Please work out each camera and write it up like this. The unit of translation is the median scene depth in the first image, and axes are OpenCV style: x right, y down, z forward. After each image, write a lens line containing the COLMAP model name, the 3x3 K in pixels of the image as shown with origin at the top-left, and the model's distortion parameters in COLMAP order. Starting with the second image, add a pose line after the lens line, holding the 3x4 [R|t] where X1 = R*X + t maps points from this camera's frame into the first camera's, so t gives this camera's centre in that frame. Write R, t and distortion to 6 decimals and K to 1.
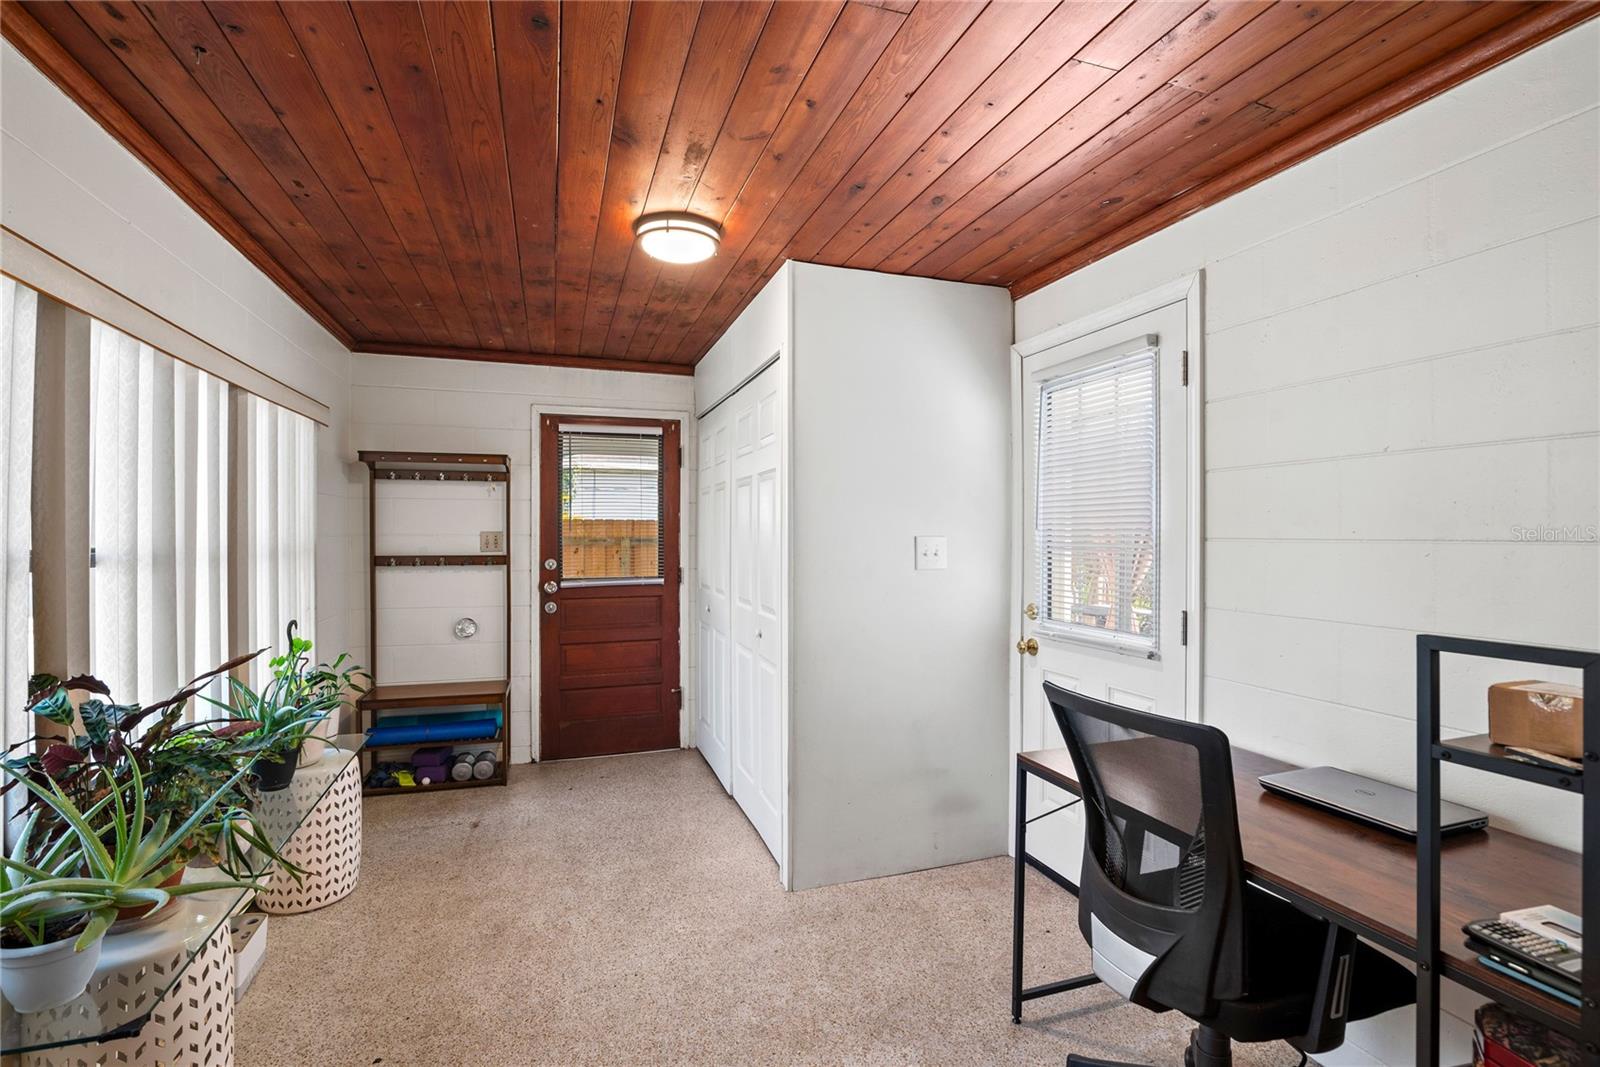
lens RADIAL K [[732.7, 0, 797.6], [0, 732.7, 540.0], [0, 0, 1]] dist [-0.021222, -0.000377]
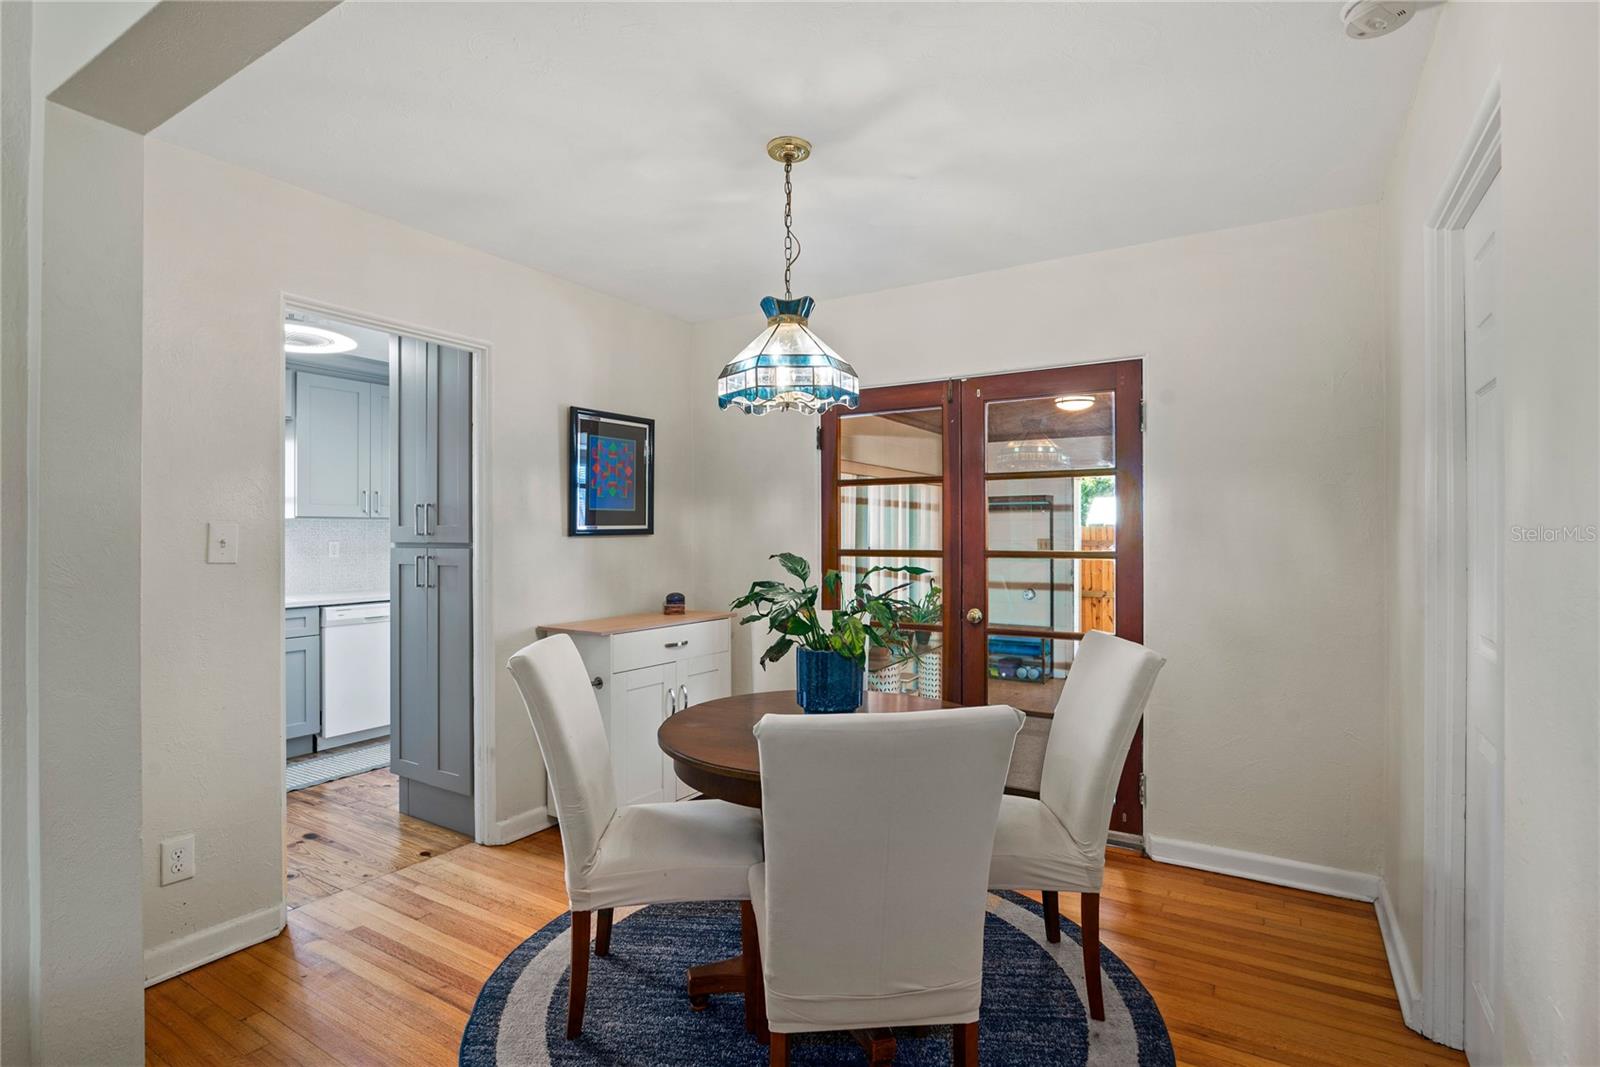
lens RADIAL K [[785.1, 0, 799.0], [0, 785.1, 532.3], [0, 0, 1]] dist [-0.001340, -0.000117]
pose [[0.640509, 0.000706, -0.767951, 0.961148], [-0.002602, 0.999996, -0.001252, -0.036500], [0.767947, 0.002800, 0.640508, -0.947462]]
